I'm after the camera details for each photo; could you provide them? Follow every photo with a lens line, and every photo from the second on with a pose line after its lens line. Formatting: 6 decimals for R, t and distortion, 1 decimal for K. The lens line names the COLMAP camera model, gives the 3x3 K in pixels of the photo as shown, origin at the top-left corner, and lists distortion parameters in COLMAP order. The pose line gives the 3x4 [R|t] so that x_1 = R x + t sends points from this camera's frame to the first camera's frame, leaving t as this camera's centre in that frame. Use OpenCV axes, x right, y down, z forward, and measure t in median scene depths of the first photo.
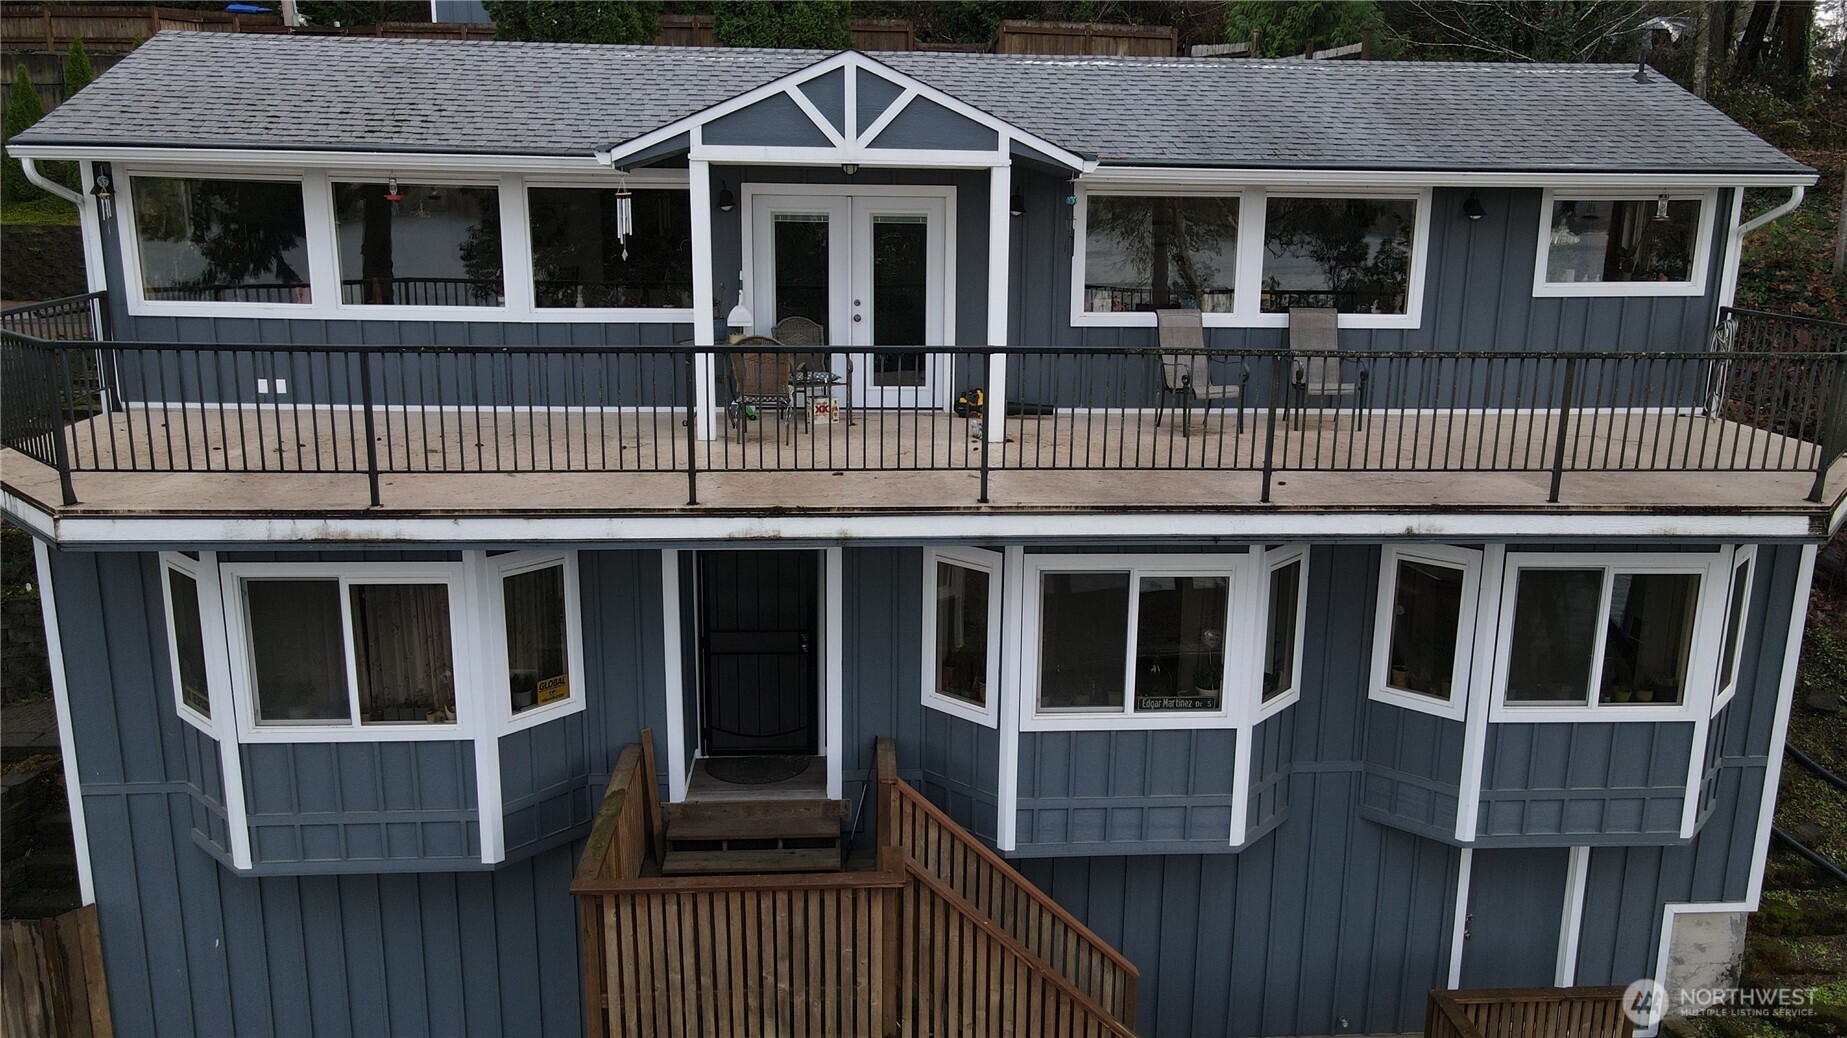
lens RADIAL K [[1358.0, 0, 934.8], [0, 1358.0, 522.8], [0, 0, 1]] dist [-0.003678, 0.034863]
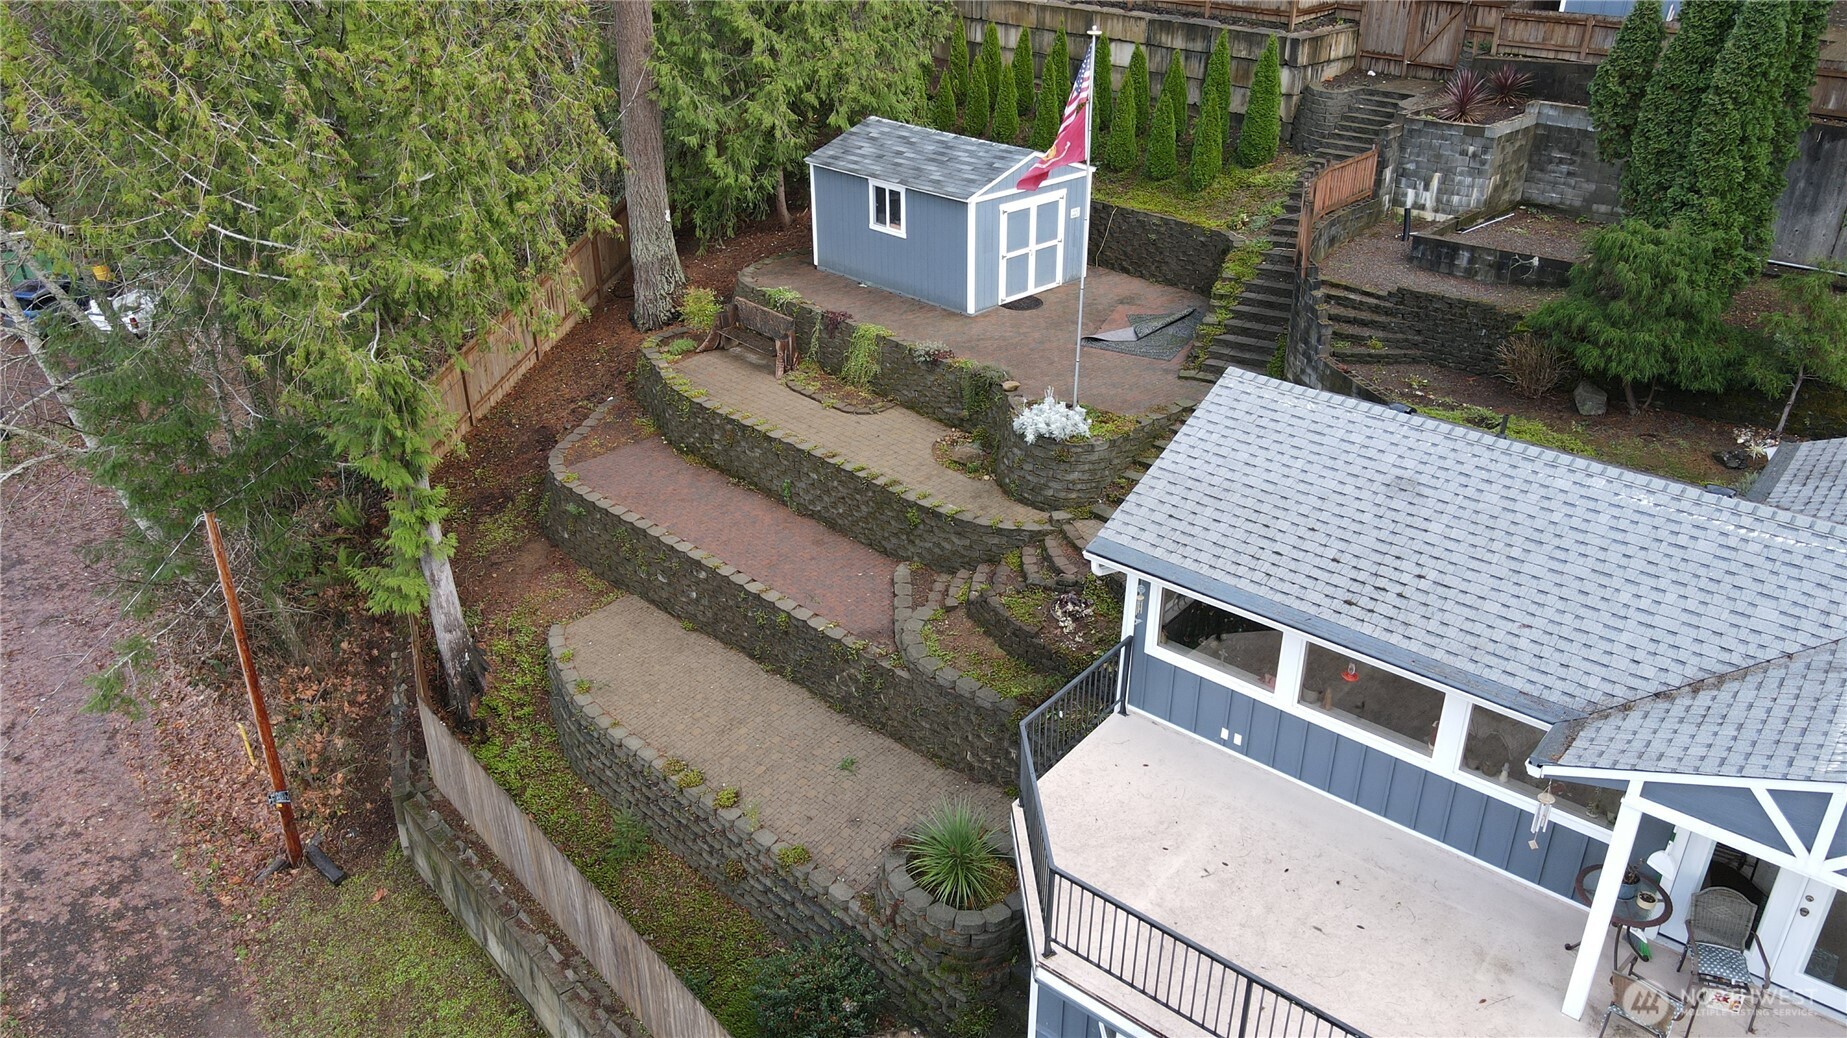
lens RADIAL K [[1358.0, 0, 934.1], [0, 1358.0, 524.9], [0, 0, 1]] dist [-0.003678, 0.034863]
pose [[0.728392, 0.308418, -0.611819, -0.001532], [-0.152189, 0.943480, 0.294421, -0.688014], [0.668044, -0.121342, 0.734162, -0.041271]]
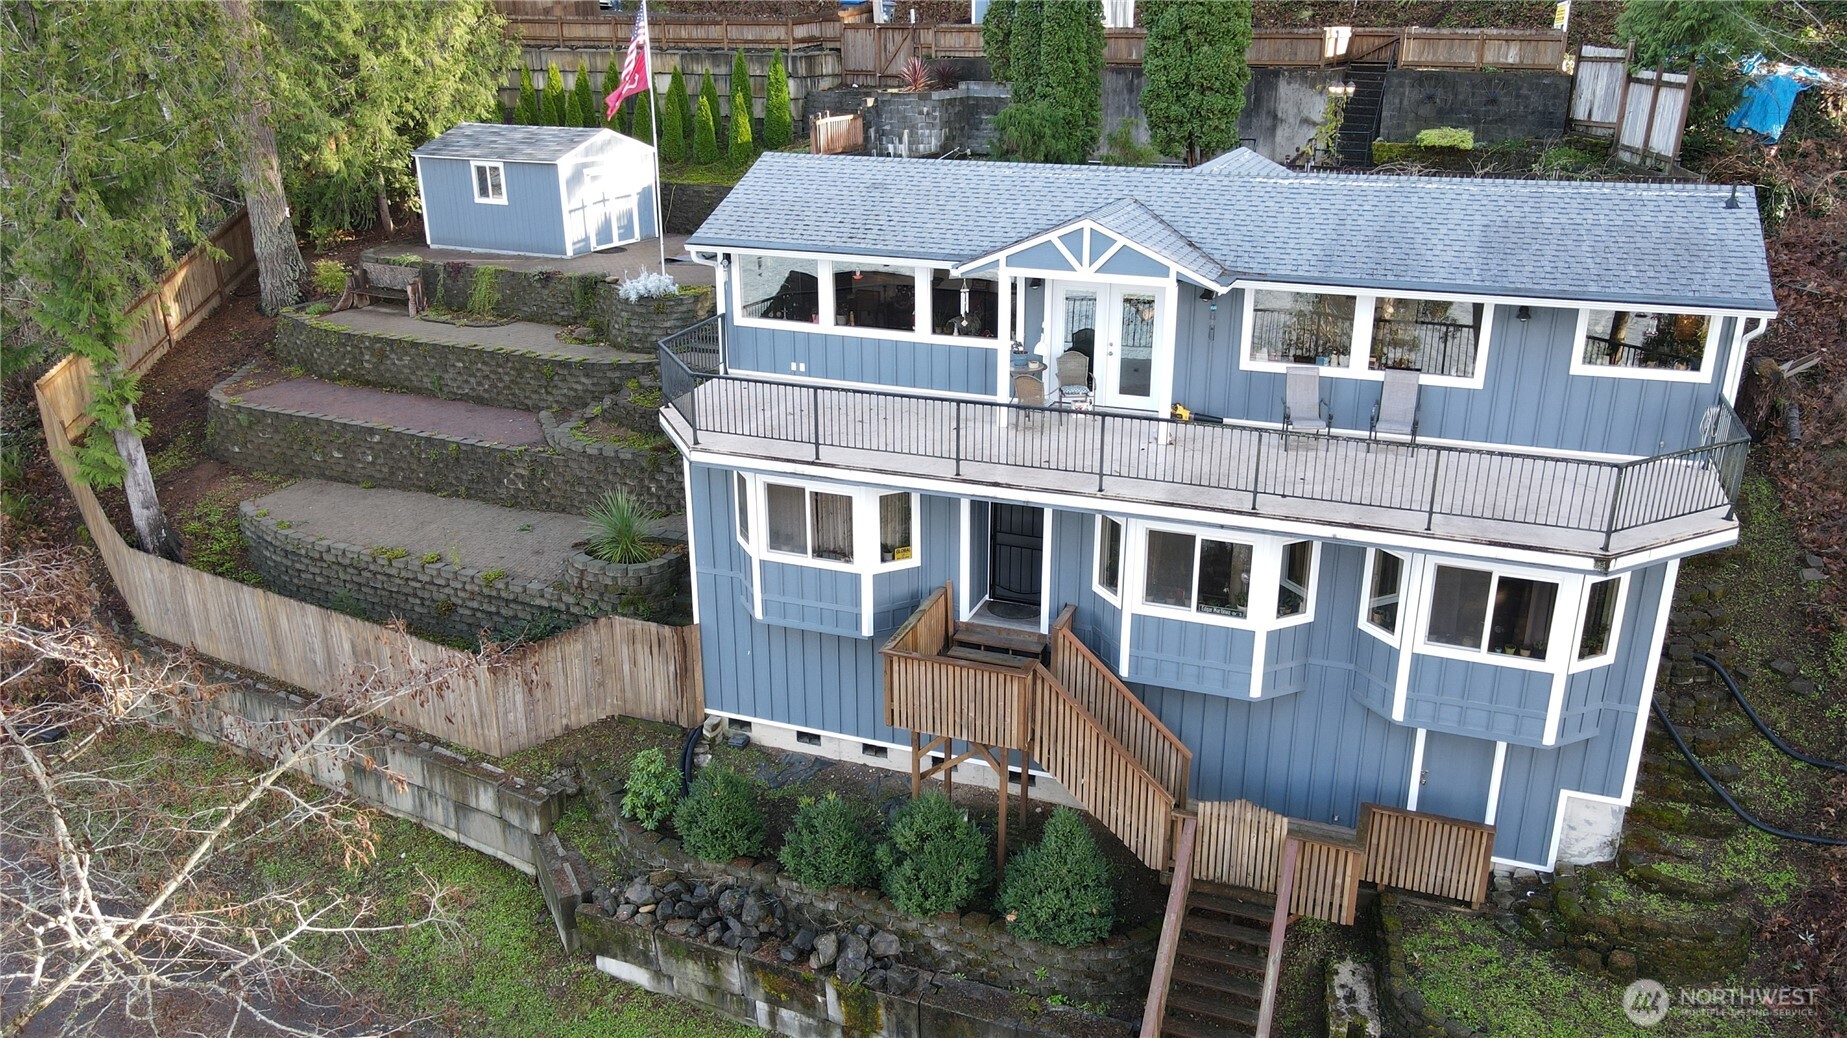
lens RADIAL K [[1358.0, 0, 930.1], [0, 1358.0, 520.3], [0, 0, 1]] dist [-0.003678, 0.034863]
pose [[0.909635, 0.130312, -0.394440, 0.500732], [-0.082457, 0.987270, 0.136009, -0.186551], [0.407142, -0.091194, 0.908801, -0.721913]]
